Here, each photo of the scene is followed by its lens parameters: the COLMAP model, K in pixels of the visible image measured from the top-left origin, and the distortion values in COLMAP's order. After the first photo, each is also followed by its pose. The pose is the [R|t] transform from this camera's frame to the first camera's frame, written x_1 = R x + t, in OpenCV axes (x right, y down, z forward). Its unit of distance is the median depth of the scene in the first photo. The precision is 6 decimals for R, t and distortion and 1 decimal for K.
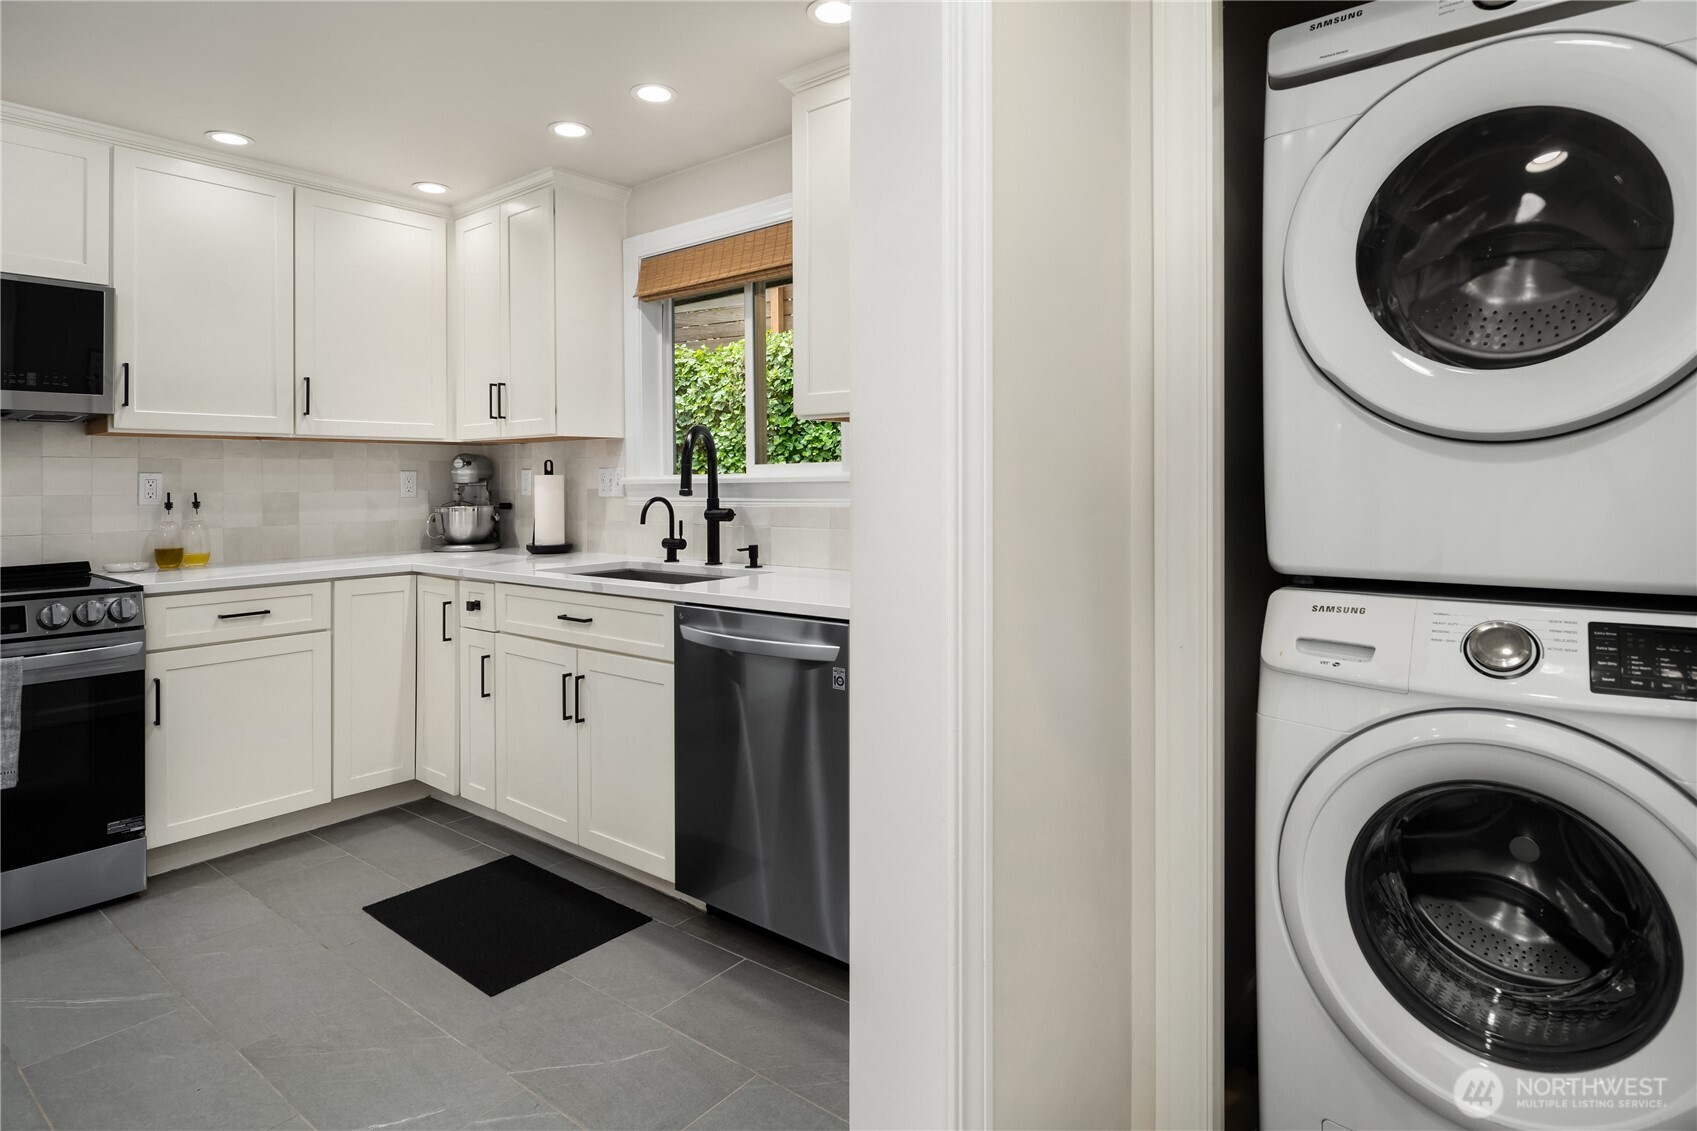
lens RADIAL K [[935.5, 0, 881.6], [0, 935.5, 473.4], [0, 0, 1]] dist [-0.004629, -0.003632]
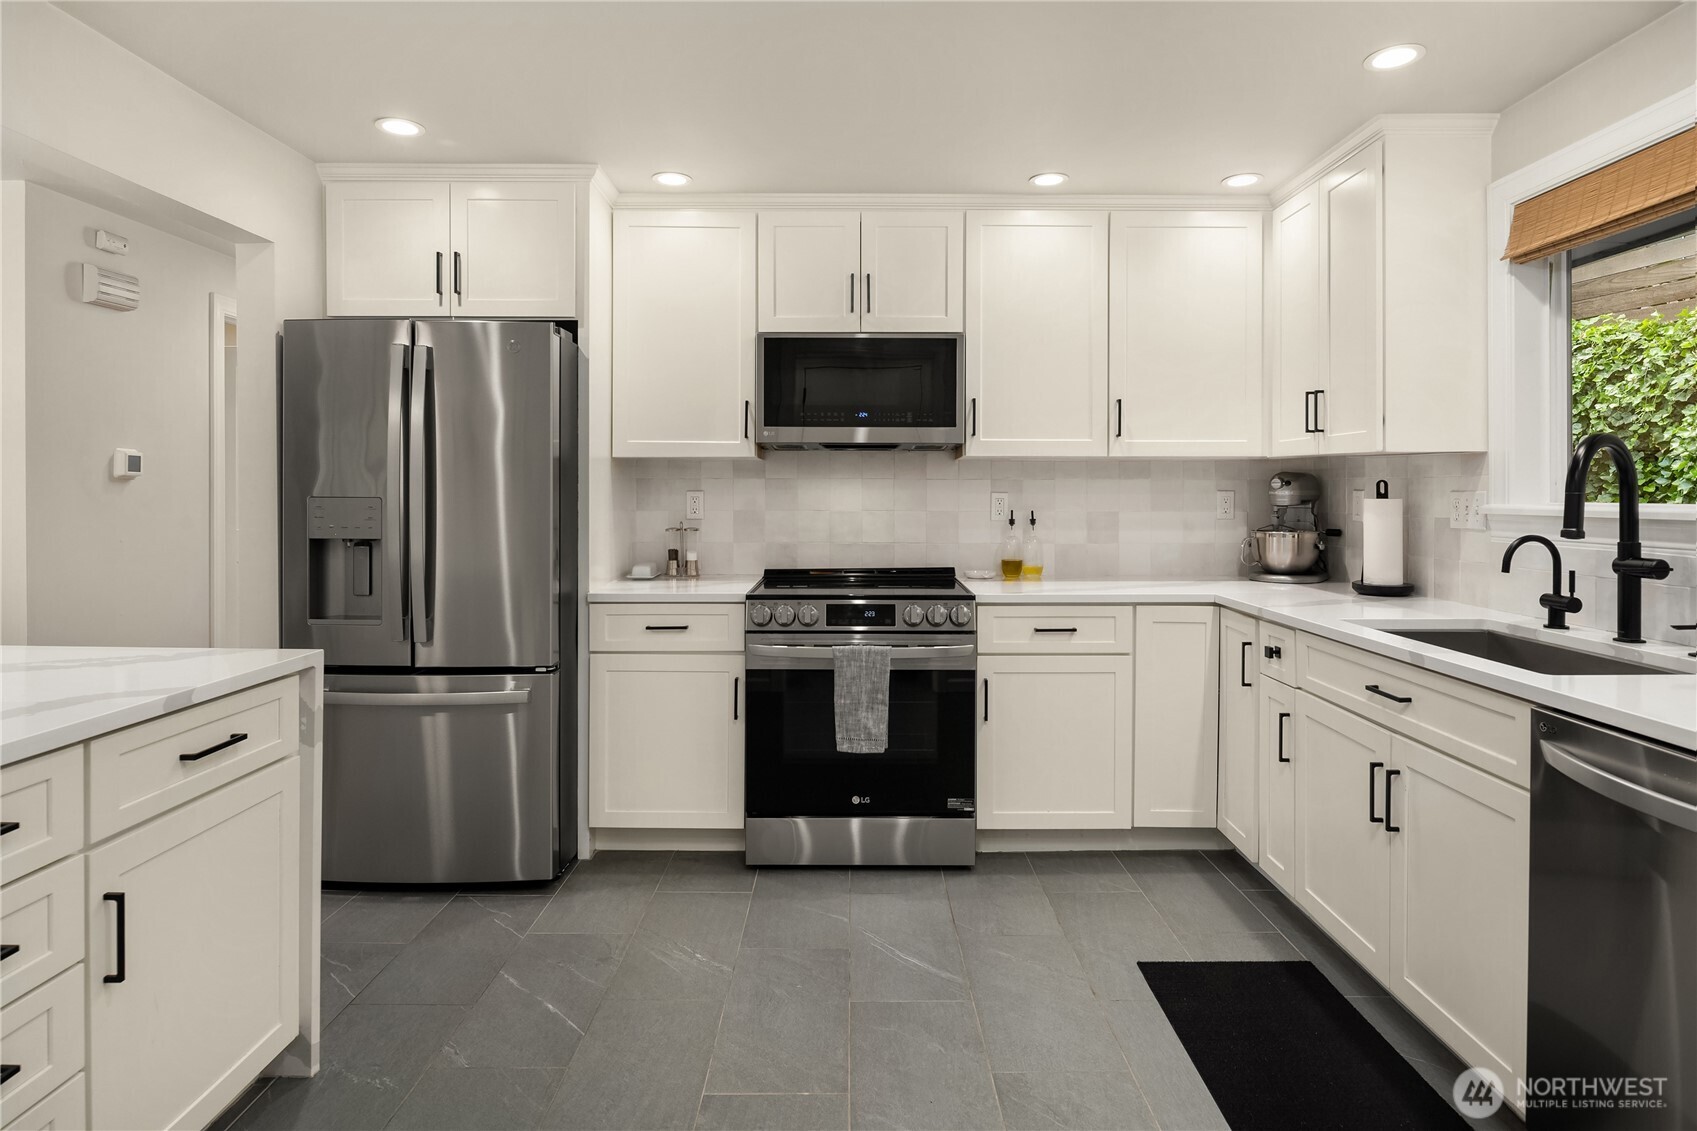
lens RADIAL K [[935.5, 0, 833.6], [0, 935.5, 489.3], [0, 0, 1]] dist [-0.004629, -0.003632]
pose [[0.601744, 0.008789, -0.798641, 0.006317], [-0.001580, 0.999951, 0.009814, -0.016120], [0.798688, -0.004644, 0.601728, 0.154034]]
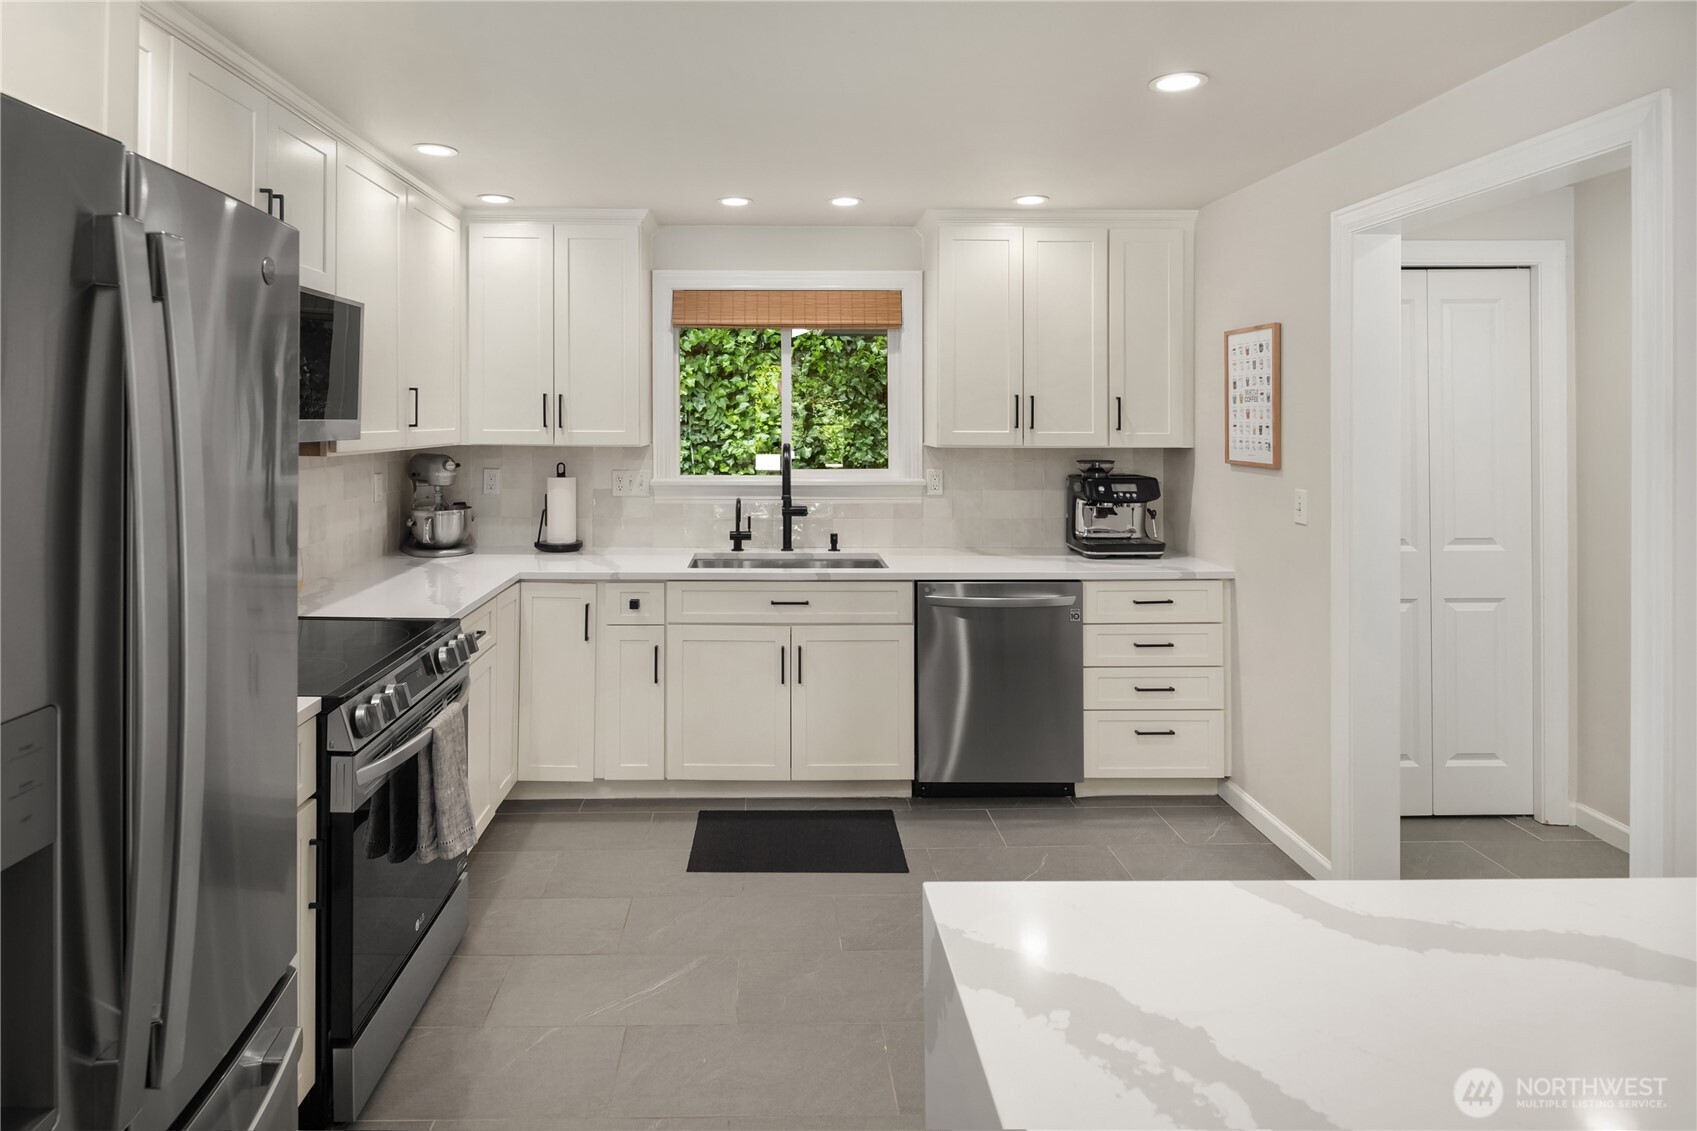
lens RADIAL K [[935.5, 0, 784.9], [0, 935.5, 412.2], [0, 0, 1]] dist [-0.004629, -0.003632]
pose [[0.782438, 0.012357, 0.622606, -0.969816], [-0.012148, 0.999916, -0.004579, -0.083836], [-0.622610, -0.003981, 0.782522, 0.011234]]
